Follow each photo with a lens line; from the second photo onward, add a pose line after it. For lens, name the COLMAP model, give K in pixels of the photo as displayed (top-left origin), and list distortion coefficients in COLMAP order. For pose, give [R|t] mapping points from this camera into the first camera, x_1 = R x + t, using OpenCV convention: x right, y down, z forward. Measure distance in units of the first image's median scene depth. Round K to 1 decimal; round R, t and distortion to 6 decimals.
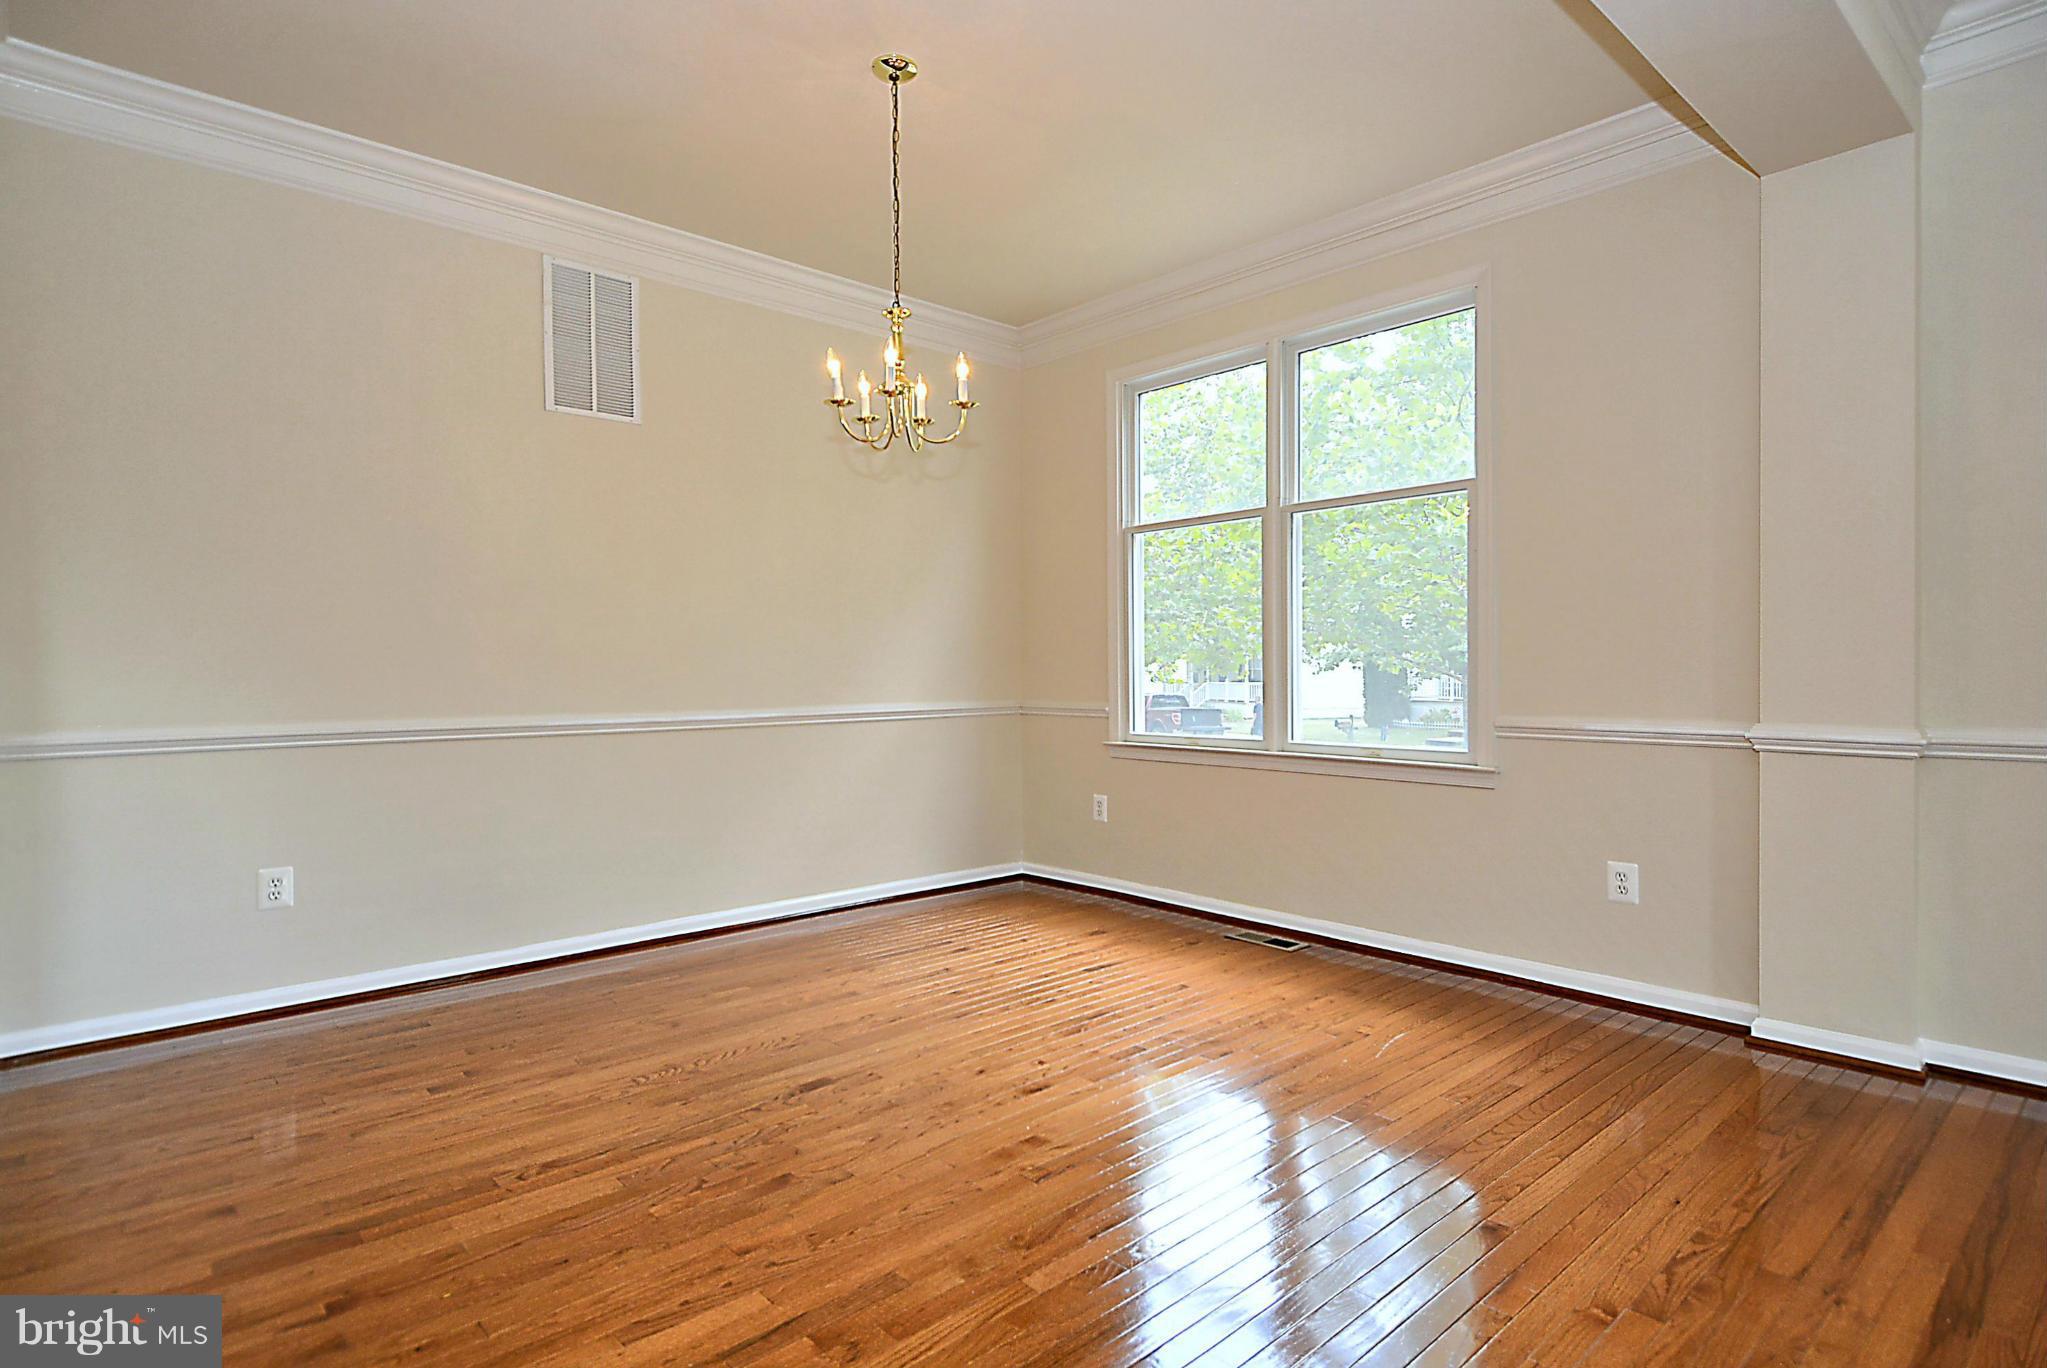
lens RADIAL K [[1069.4, 0, 1013.0], [0, 1069.4, 675.2], [0, 0, 1]] dist [0.026680, -0.019899]
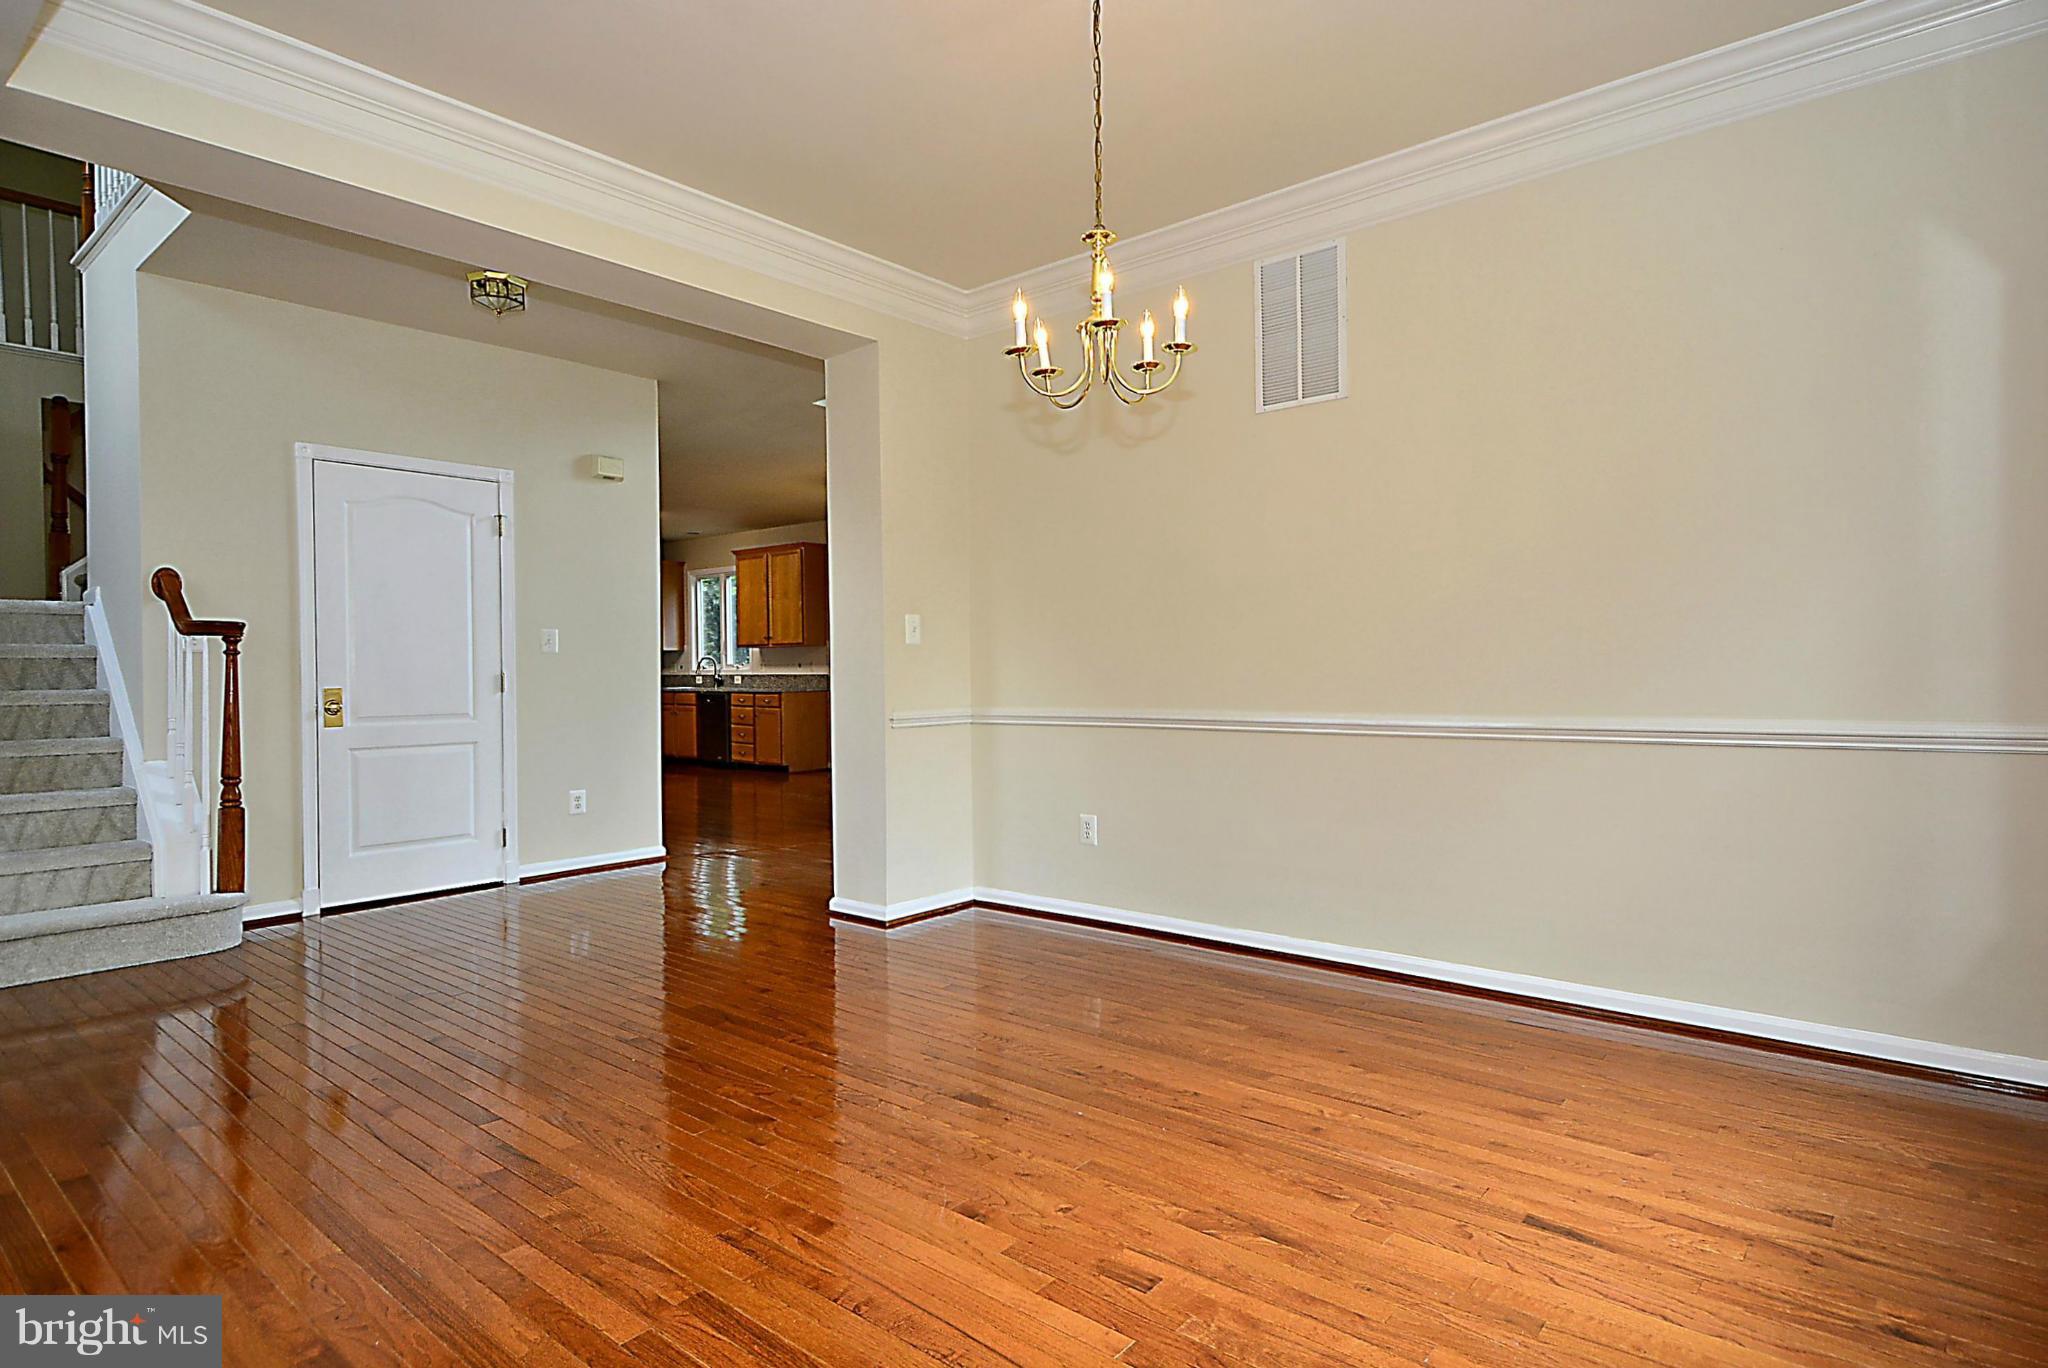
lens RADIAL K [[1070.0, 0, 1051.5], [0, 1070.0, 684.0], [0, 0, 1]] dist [0.026680, -0.019899]
pose [[0.155429, 0.018376, -0.987676, 0.553414], [0.003039, 0.999813, 0.019080, -0.009398], [0.987842, -0.005967, 0.155344, 0.652639]]
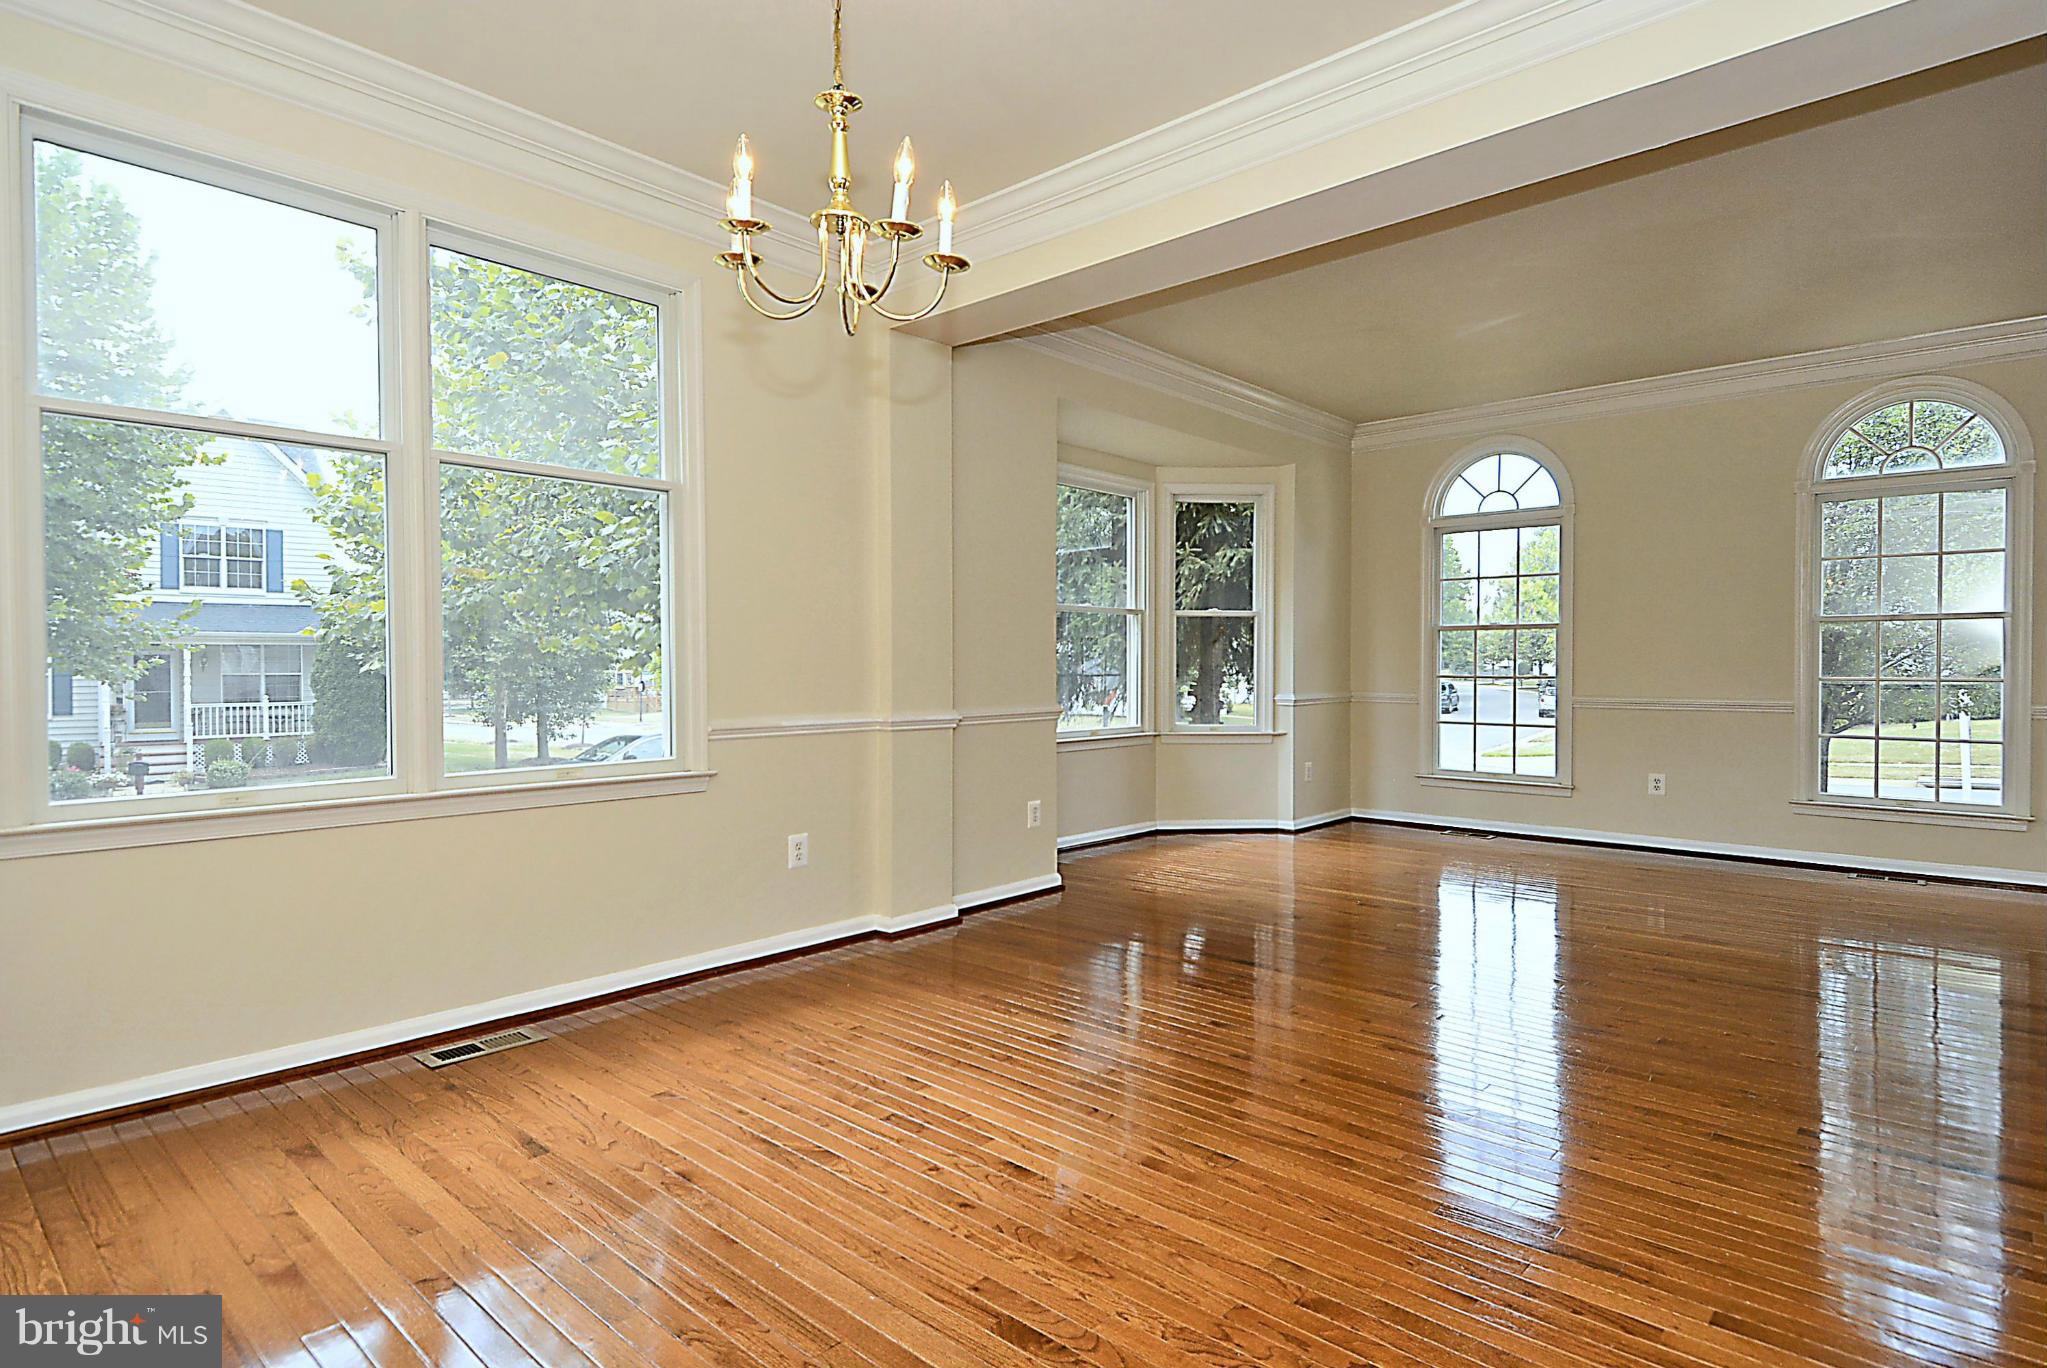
lens RADIAL K [[1069.4, 0, 1034.7], [0, 1069.4, 672.6], [0, 0, 1]] dist [0.026680, -0.019899]
pose [[-0.102787, -0.003359, 0.994698, -0.581376], [0.011864, 0.999919, 0.004602, -0.010406], [-0.994633, 0.012274, -0.102739, 0.745091]]
